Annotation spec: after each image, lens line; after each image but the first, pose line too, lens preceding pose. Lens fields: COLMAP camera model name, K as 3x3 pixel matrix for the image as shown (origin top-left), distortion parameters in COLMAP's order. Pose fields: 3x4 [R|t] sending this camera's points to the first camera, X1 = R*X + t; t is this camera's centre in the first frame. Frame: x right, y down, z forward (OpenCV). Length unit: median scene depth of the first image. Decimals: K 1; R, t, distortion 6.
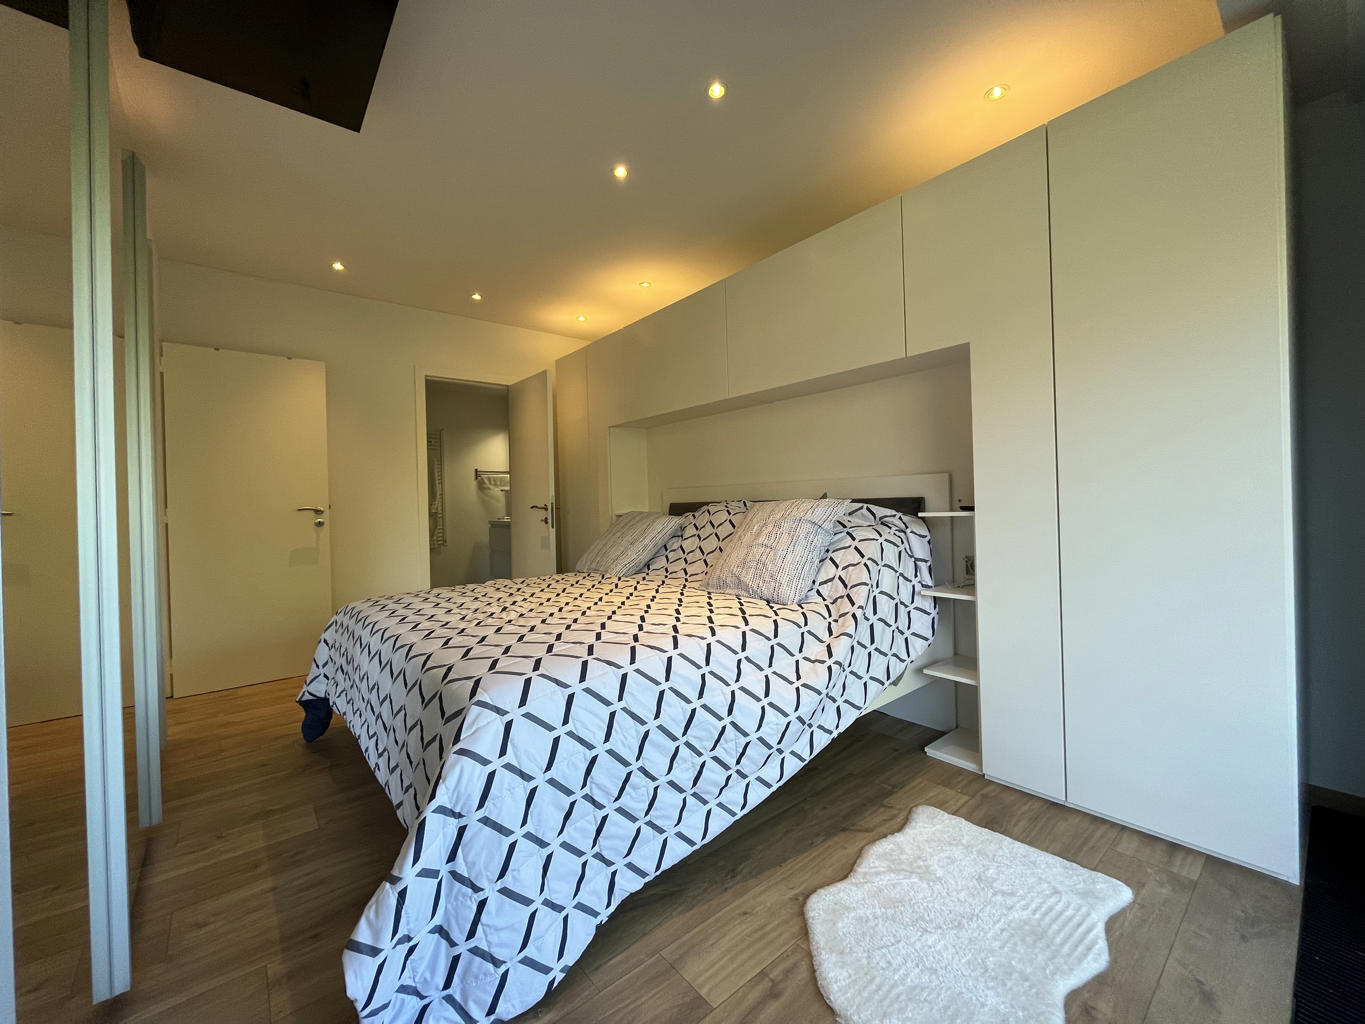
lens RADIAL K [[547.7, 0, 682.5], [0, 547.7, 512.0], [0, 0, 1]] dist [-0.002401, 0.000246]
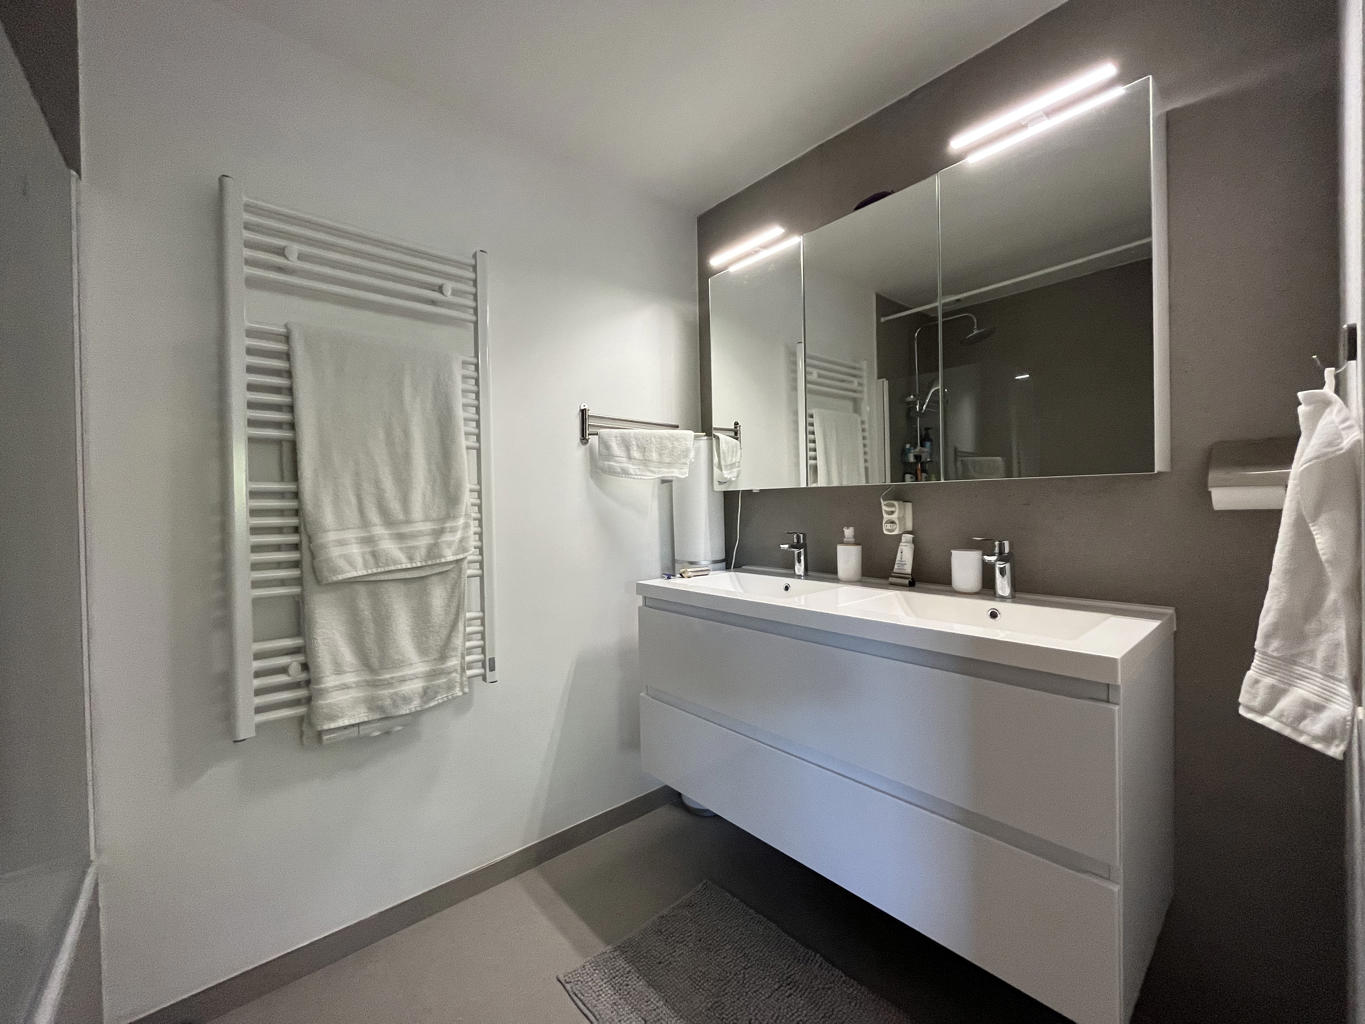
lens RADIAL K [[548.4, 0, 683.6], [0, 548.4, 509.0], [0, 0, 1]] dist [-0.005182, -0.000465]
pose [[0.999495, 0.008442, 0.030650, -1.010087], [-0.008148, 0.999920, -0.009715, -0.061559], [-0.030730, 0.009460, 0.999483, 2.120412]]
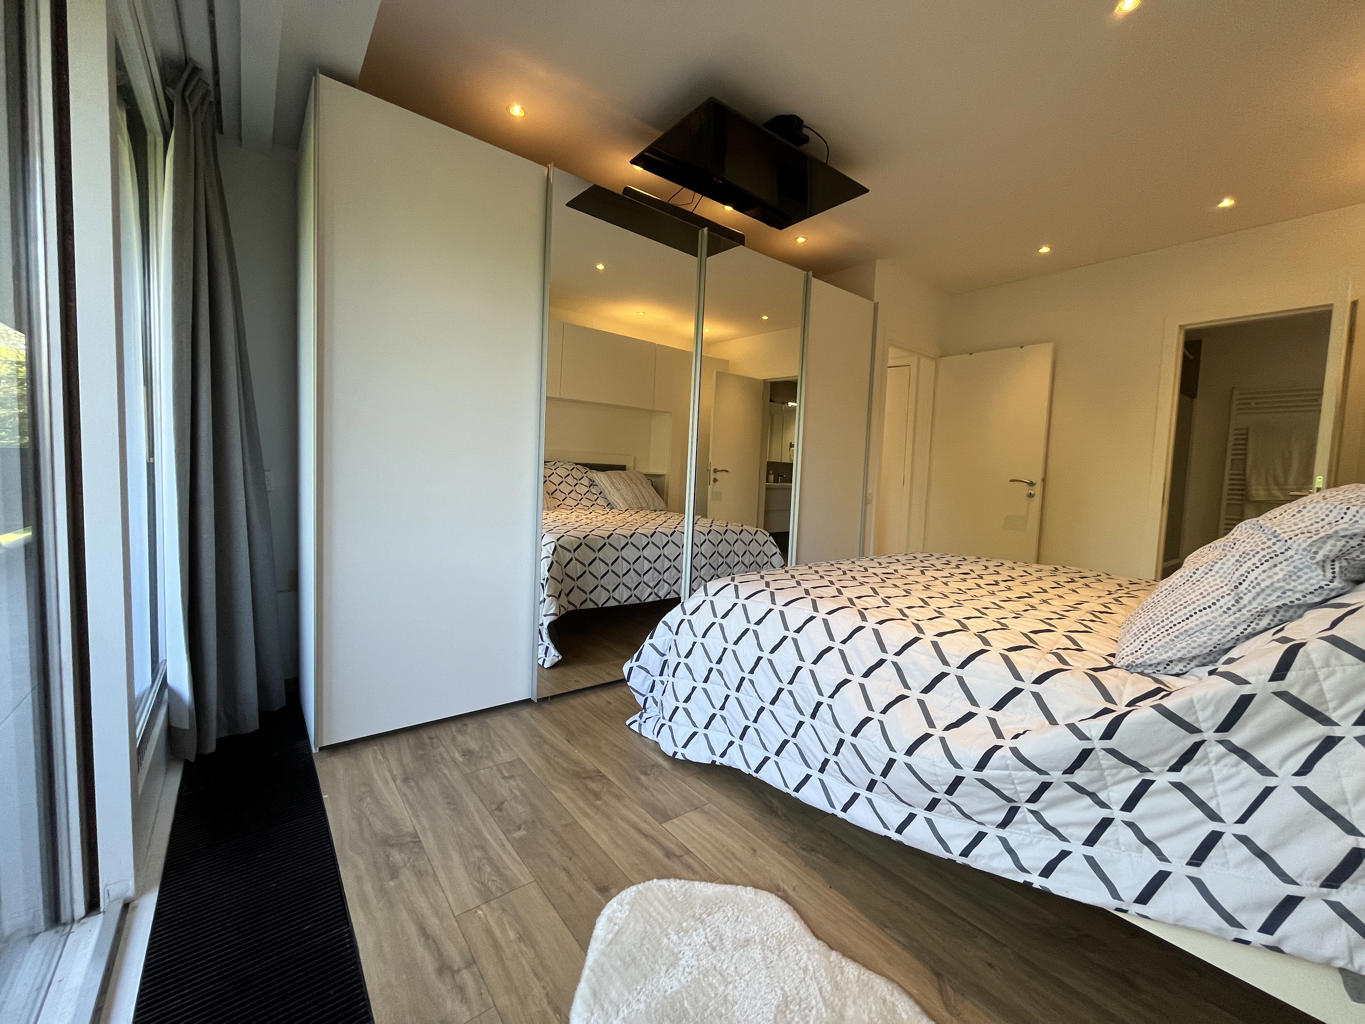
lens RADIAL K [[547.7, 0, 682.5], [0, 547.7, 512.0], [0, 0, 1]] dist [-0.002401, 0.000246]
pose [[-0.017706, 0.092565, -0.995549, 0.774891], [-0.054437, 0.994139, 0.093402, -0.015383], [0.998360, 0.055848, -0.012563, 0.573595]]
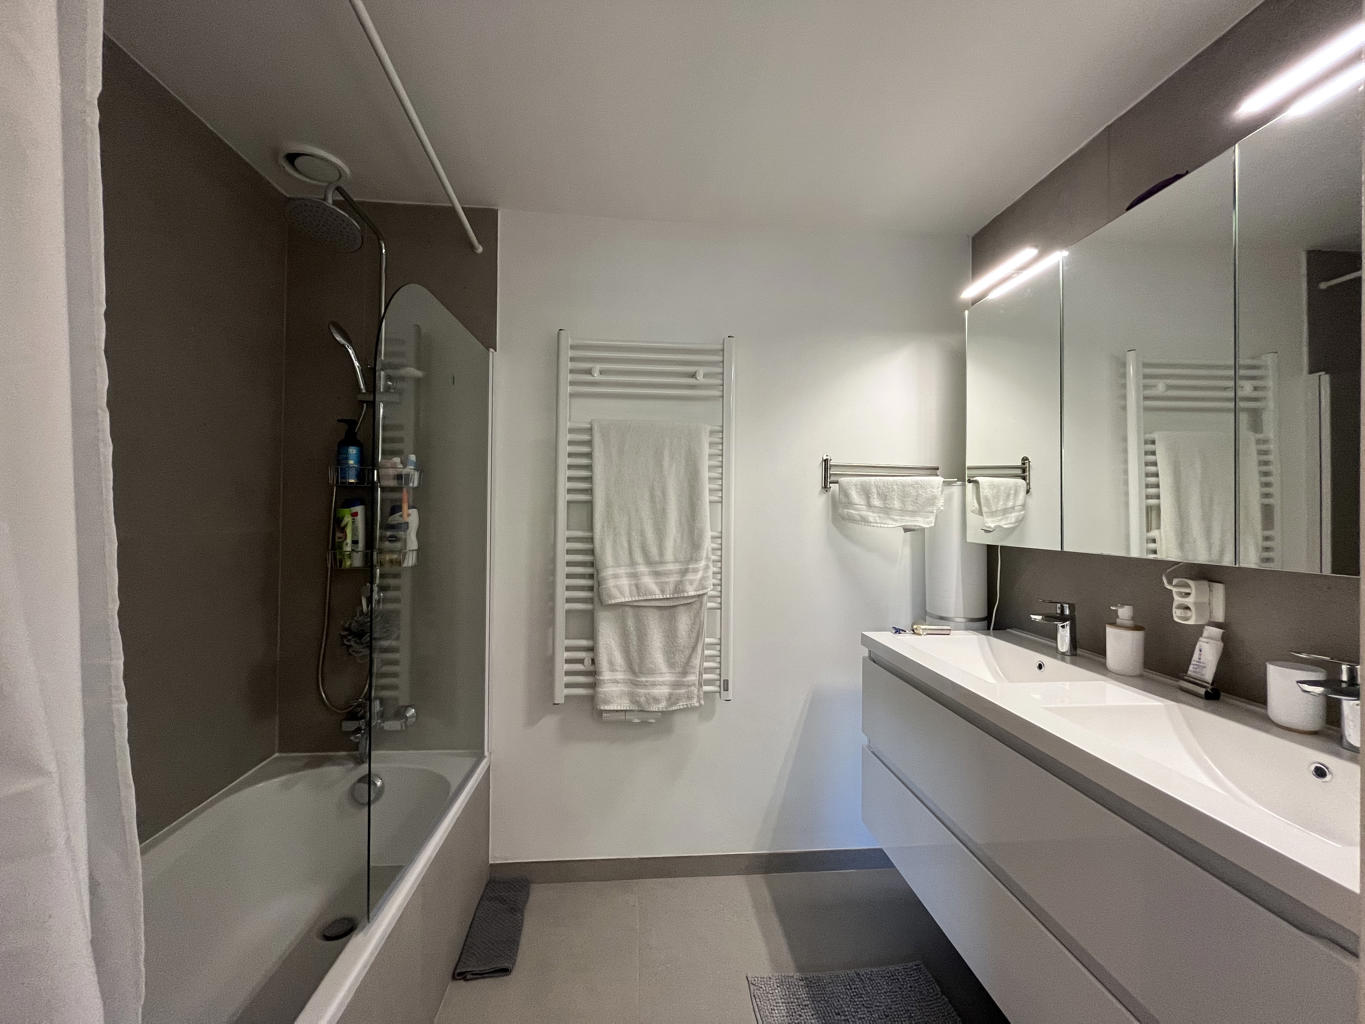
lens RADIAL K [[548.4, 0, 683.6], [0, 548.4, 509.0], [0, 0, 1]] dist [-0.005182, -0.000465]
pose [[0.822912, 0.030734, -0.567338, -0.801824], [-0.042164, 0.999086, -0.007034, -0.132040], [0.566603, 0.029709, 0.823455, 2.104062]]
